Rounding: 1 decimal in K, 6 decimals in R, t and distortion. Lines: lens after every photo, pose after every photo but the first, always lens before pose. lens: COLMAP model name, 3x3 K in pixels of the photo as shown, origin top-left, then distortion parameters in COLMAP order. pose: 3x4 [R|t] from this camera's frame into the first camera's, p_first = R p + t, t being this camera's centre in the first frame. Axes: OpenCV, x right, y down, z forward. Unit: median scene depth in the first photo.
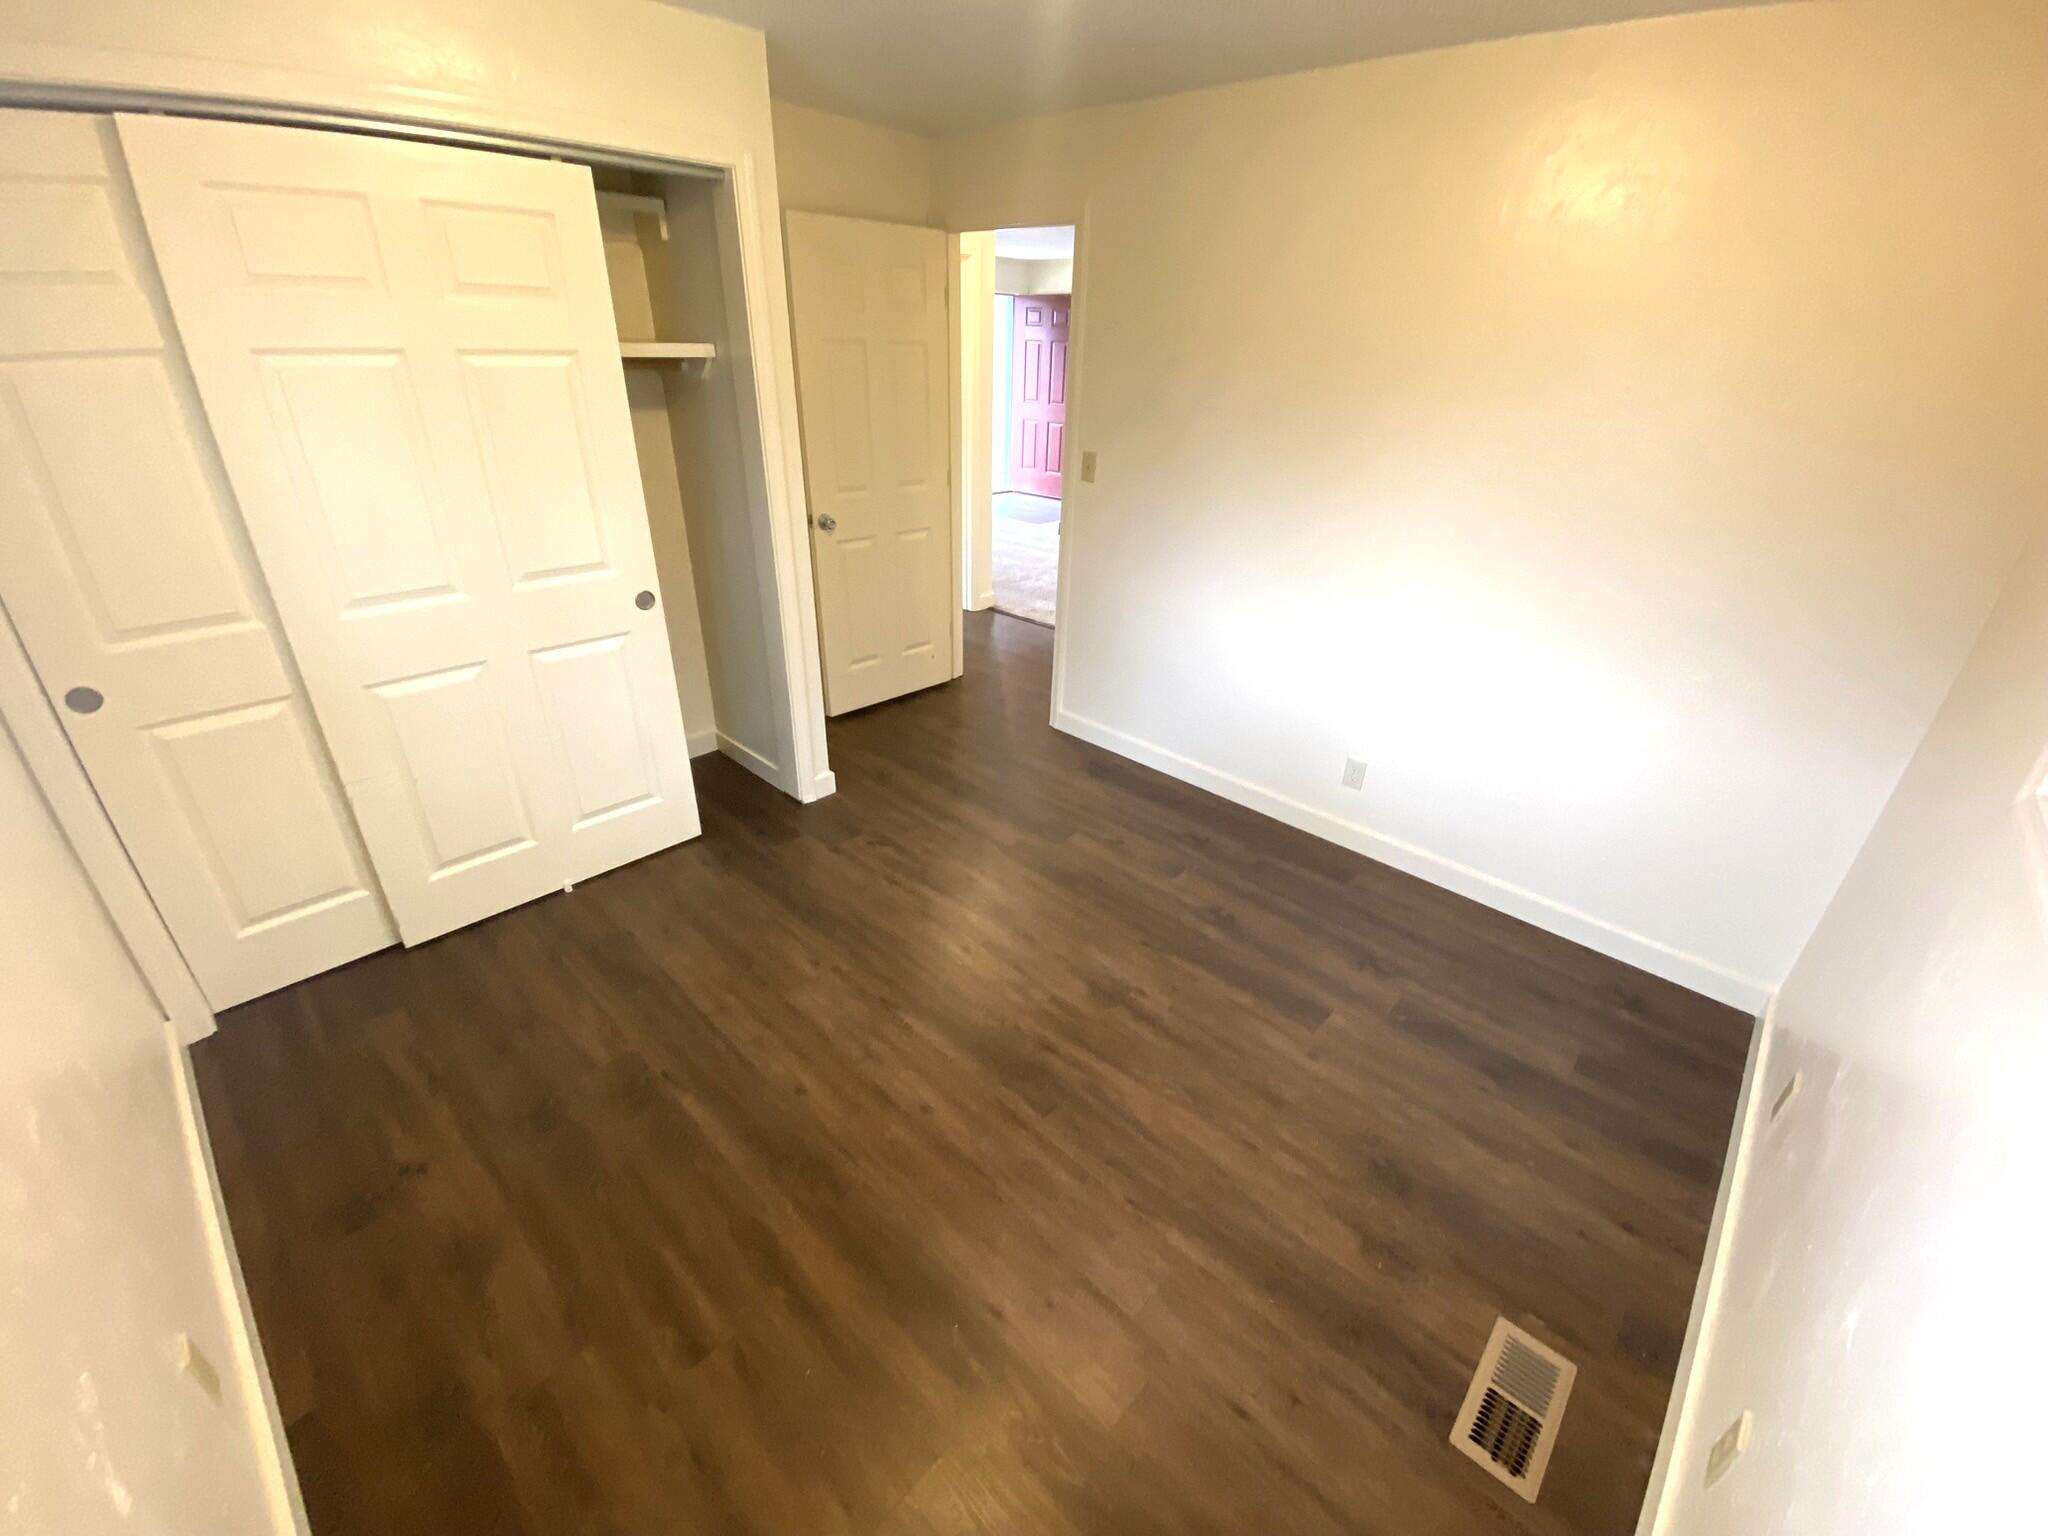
lens RADIAL K [[842.1, 0, 1023.8], [0, 842.1, 764.8], [0, 0, 1]] dist [-0.002340, -0.000255]
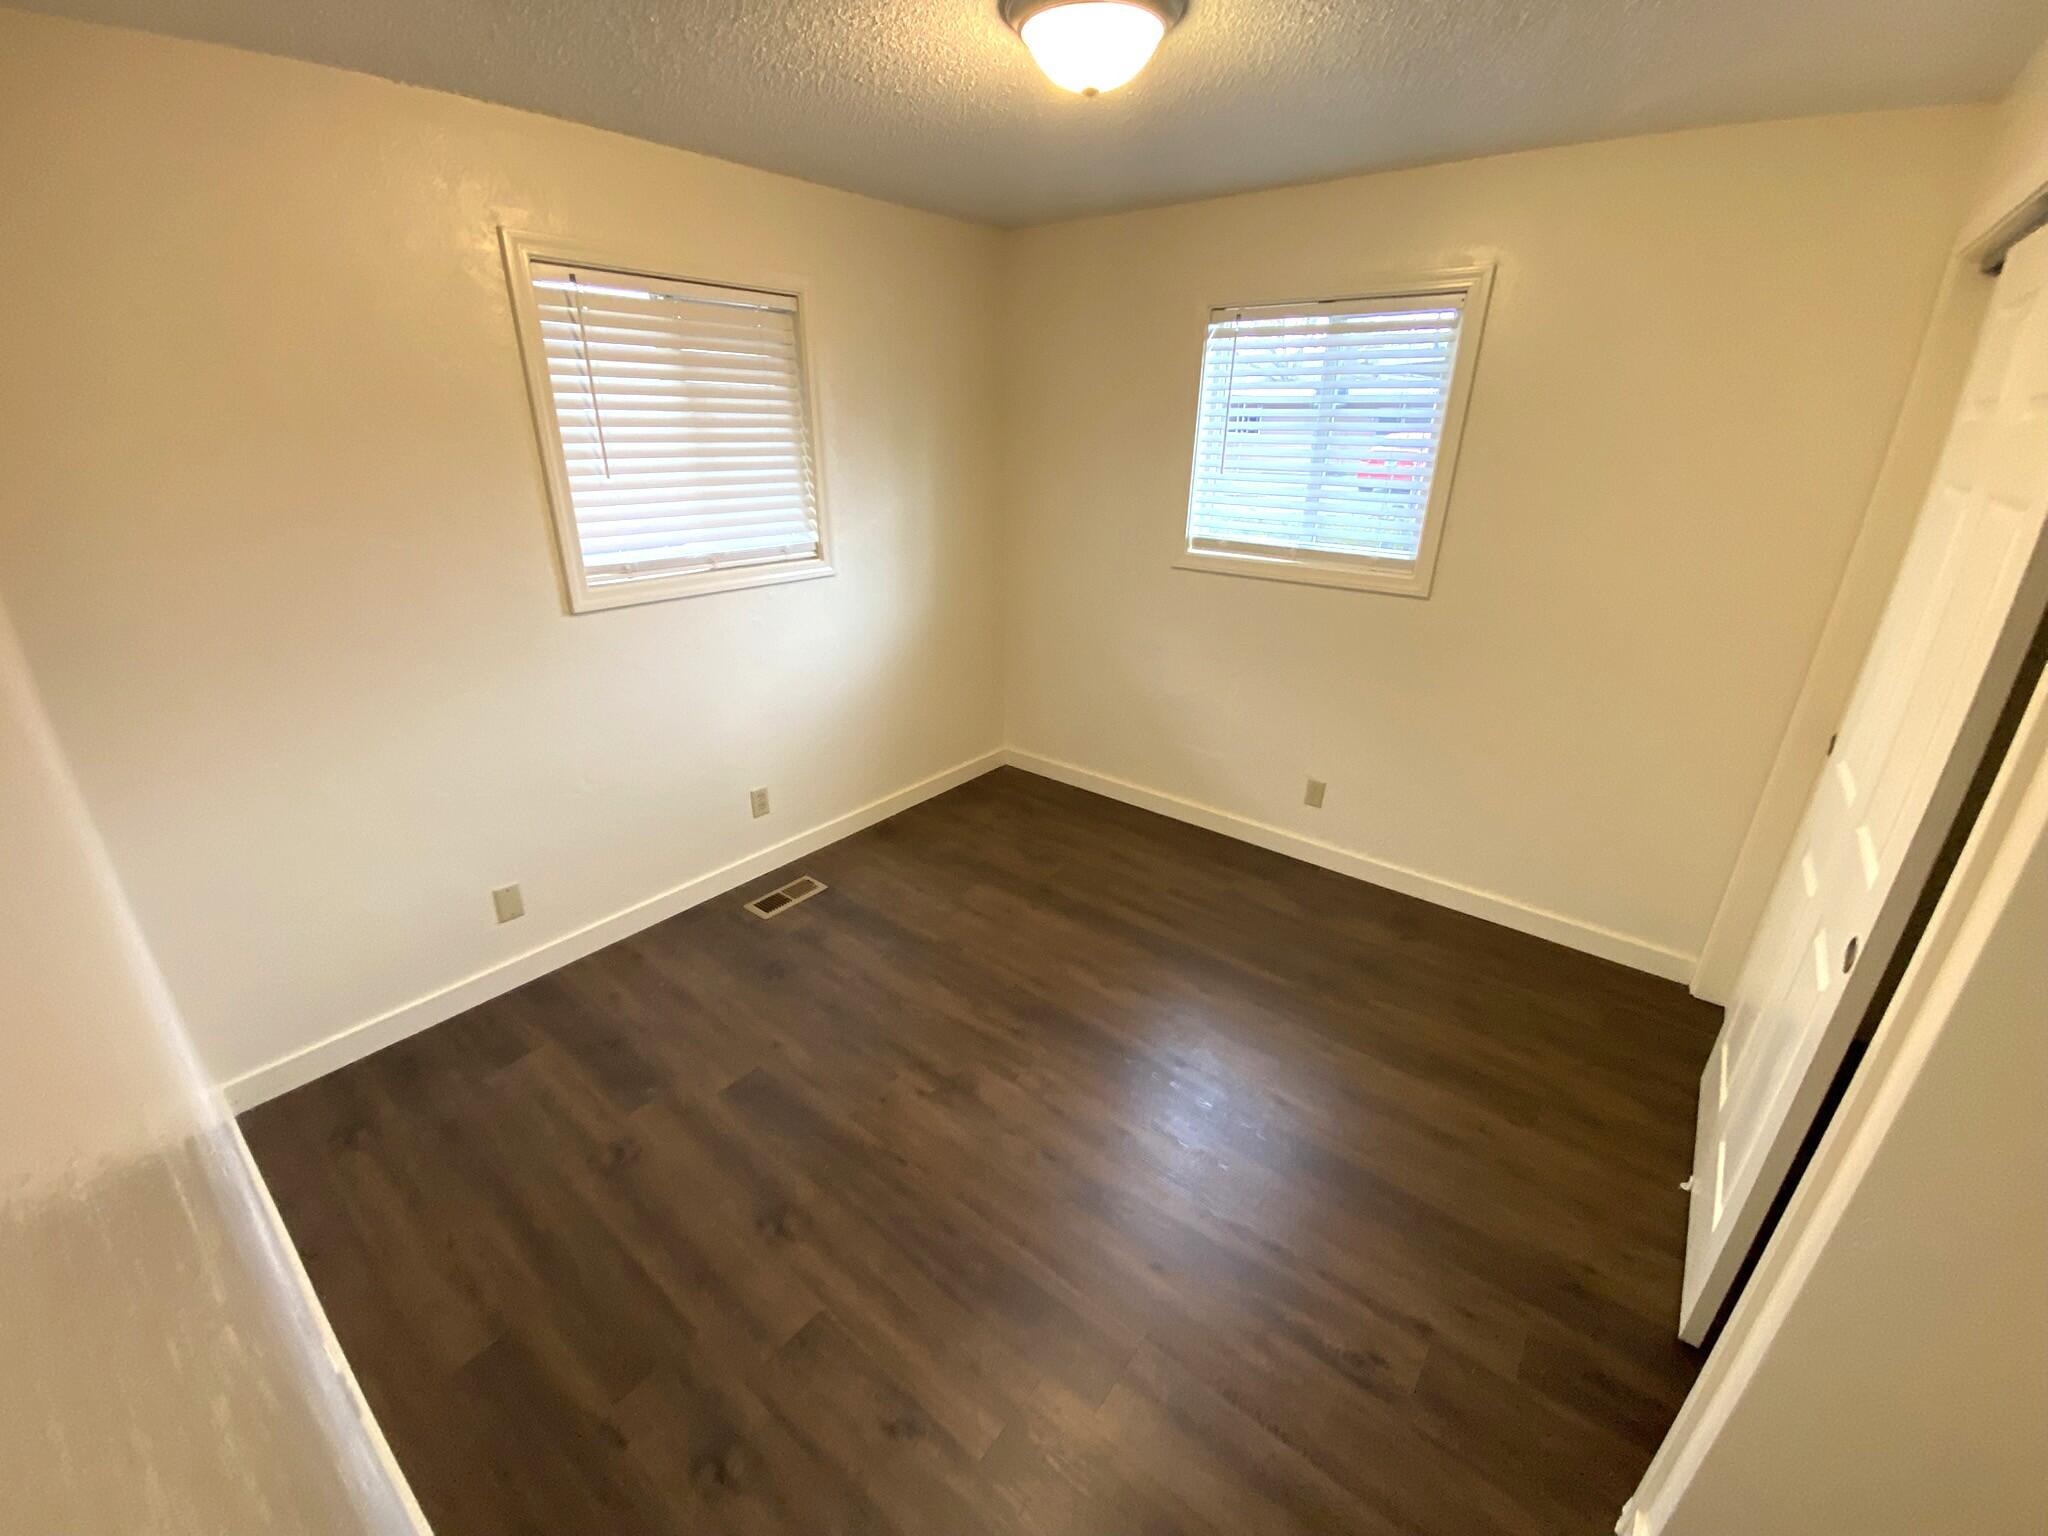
lens RADIAL K [[842.1, 0, 1026.3], [0, 842.1, 758.0], [0, 0, 1]] dist [-0.002340, -0.000255]
pose [[-0.995903, -0.006401, -0.090204, 0.110635], [-0.071400, 0.667793, 0.740915, -0.684229], [0.055495, 0.744320, -0.665513, 1.361548]]
